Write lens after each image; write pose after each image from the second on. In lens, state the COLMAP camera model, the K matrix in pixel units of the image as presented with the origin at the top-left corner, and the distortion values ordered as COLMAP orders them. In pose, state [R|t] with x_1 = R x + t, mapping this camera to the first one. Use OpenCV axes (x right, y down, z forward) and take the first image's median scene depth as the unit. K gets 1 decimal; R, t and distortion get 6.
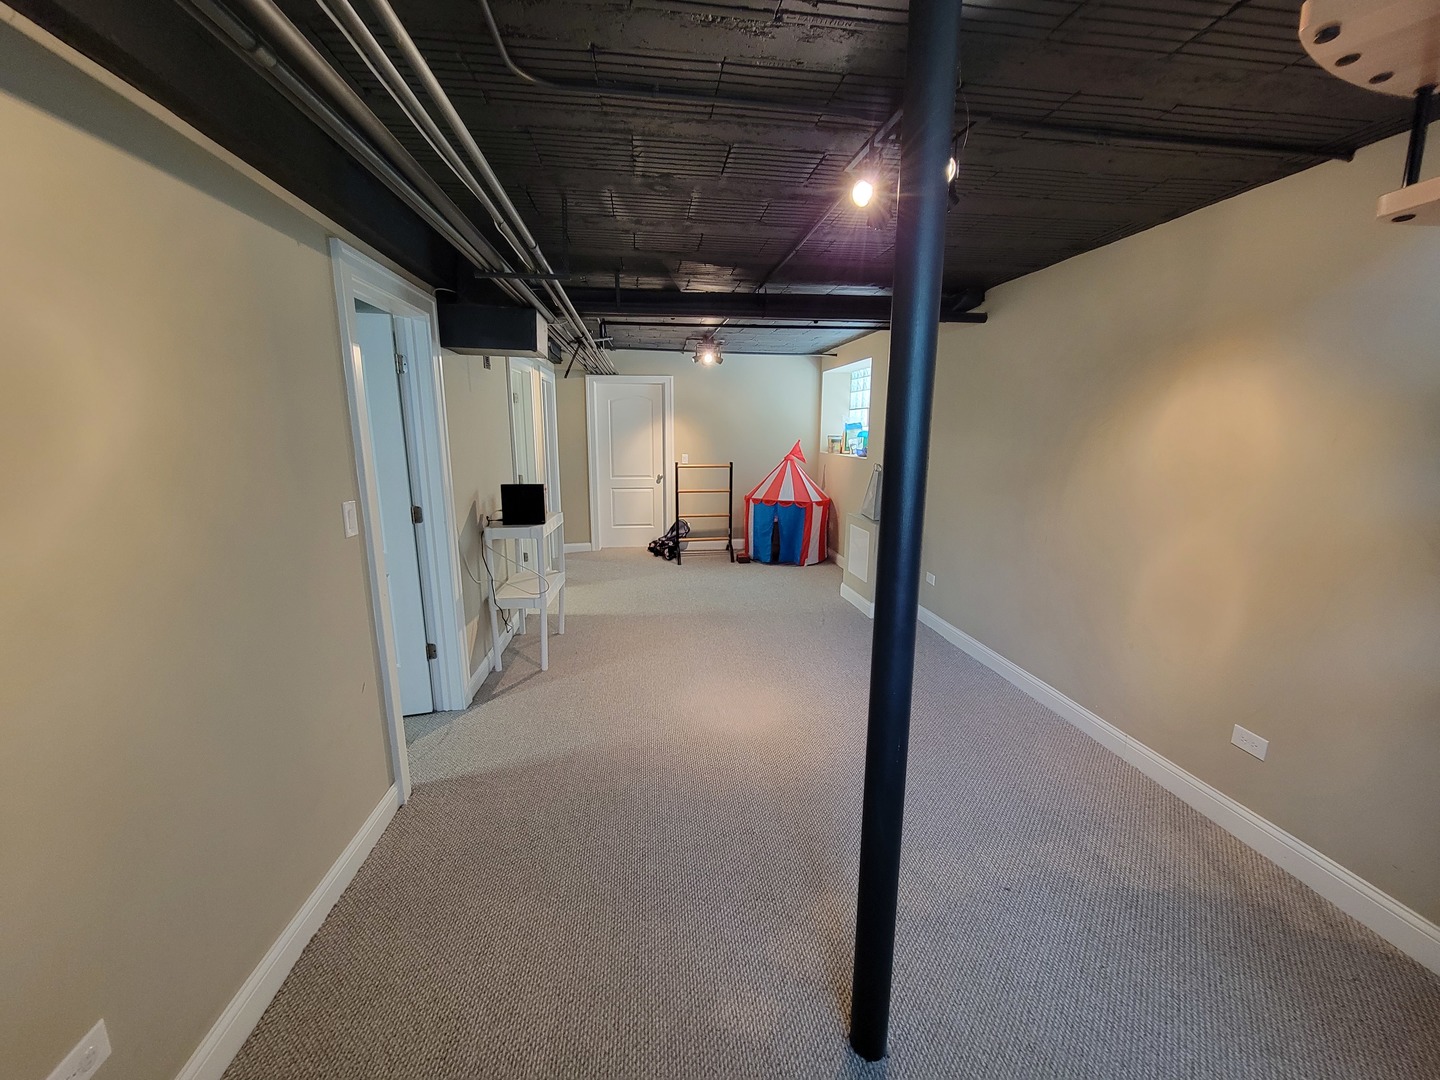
lens RADIAL K [[589.0, 0, 721.9], [0, 589.0, 540.0], [0, 0, 1]] dist [-0.002073, -0.000414]
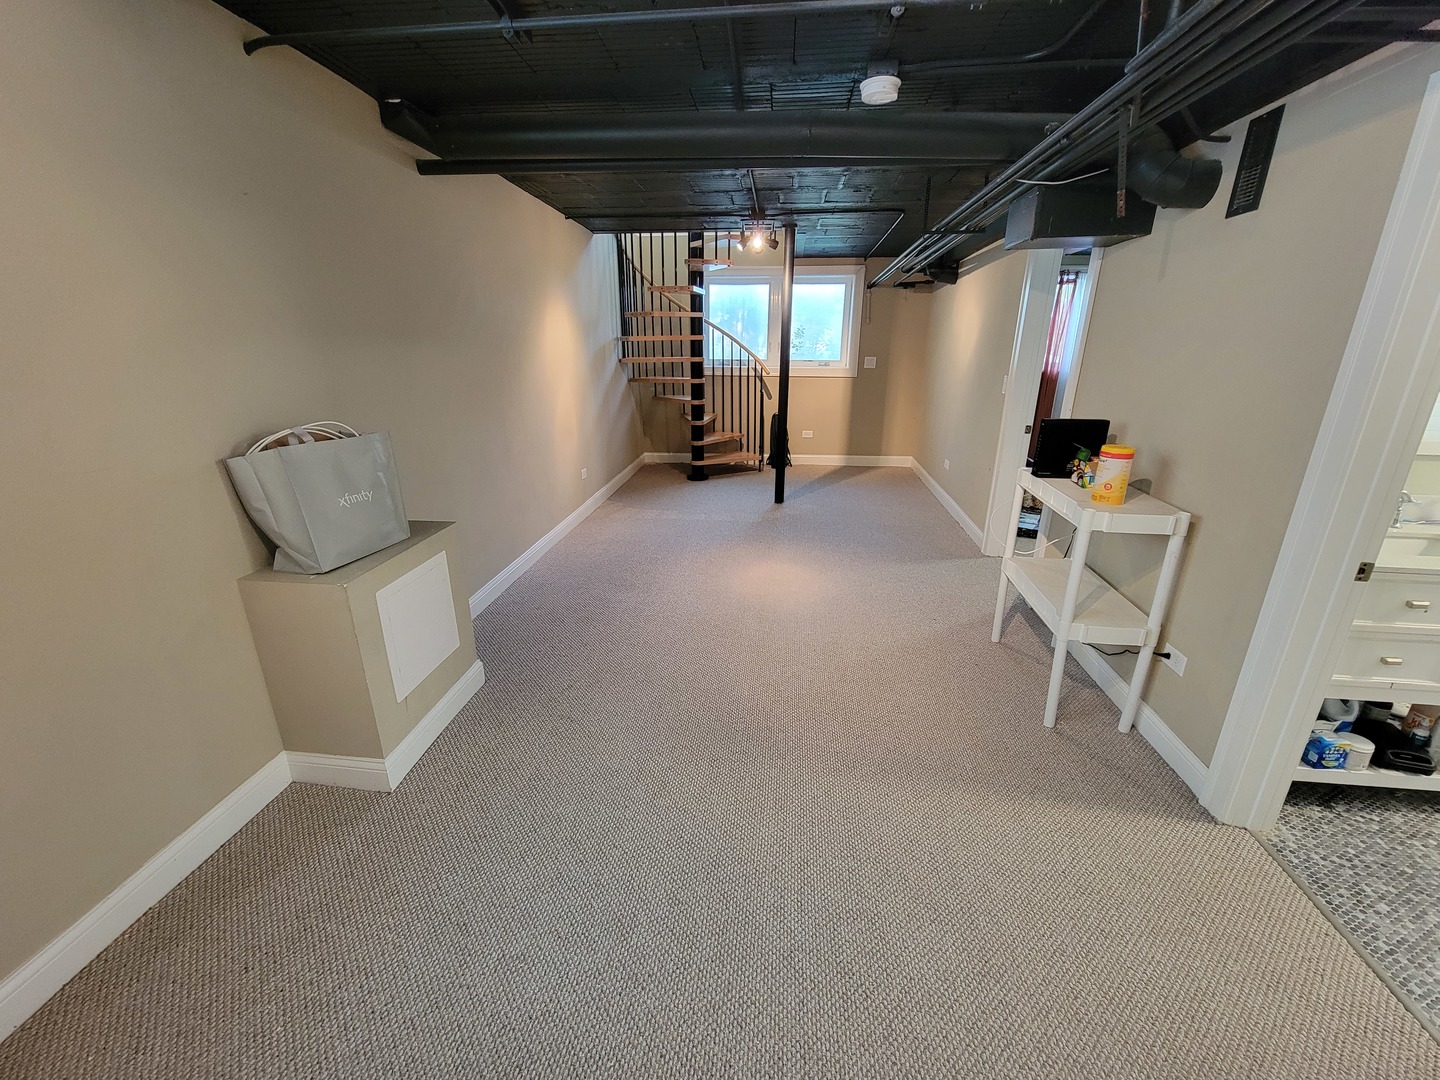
lens RADIAL K [[589.0, 0, 721.9], [0, 589.0, 540.0], [0, 0, 1]] dist [-0.002073, -0.000414]
pose [[-0.969995, -0.085112, 0.227739, -0.060934], [0.040747, 0.866559, 0.497409, -0.185711], [-0.239685, 0.491764, -0.837090, 0.973171]]
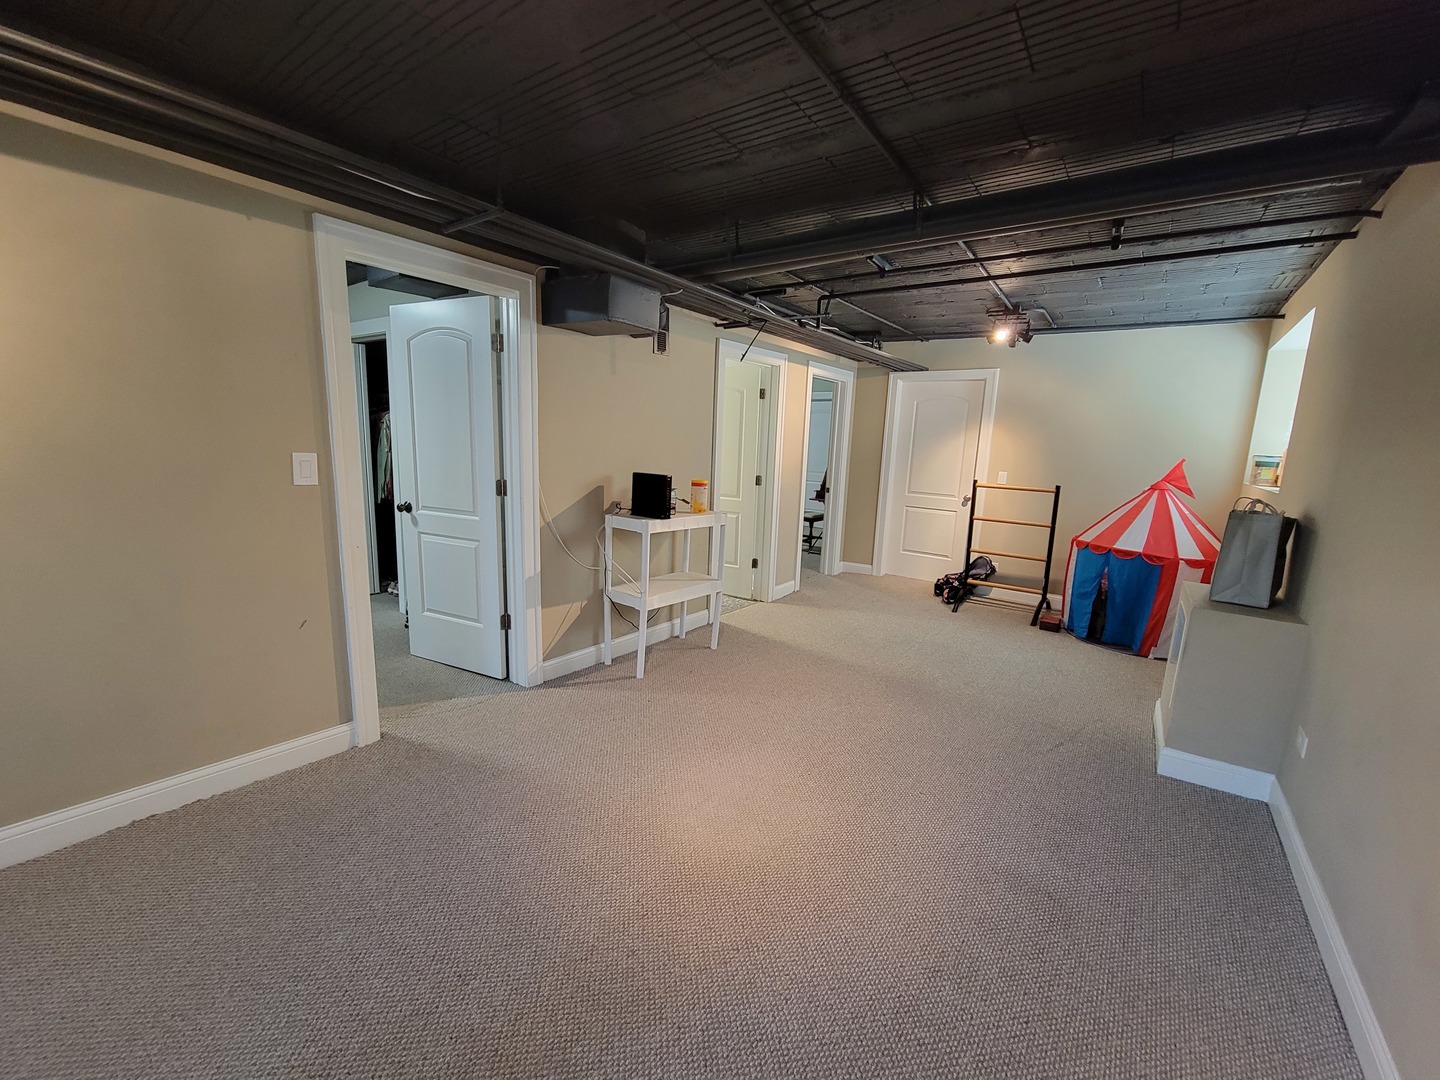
lens RADIAL K [[589.0, 0, 721.9], [0, 589.0, 540.0], [0, 0, 1]] dist [-0.002073, -0.000414]
pose [[0.722730, 0.142183, -0.676347, 0.215043], [-0.168461, 0.985335, 0.027125, -0.020269], [0.670285, 0.094334, 0.736083, 0.224371]]
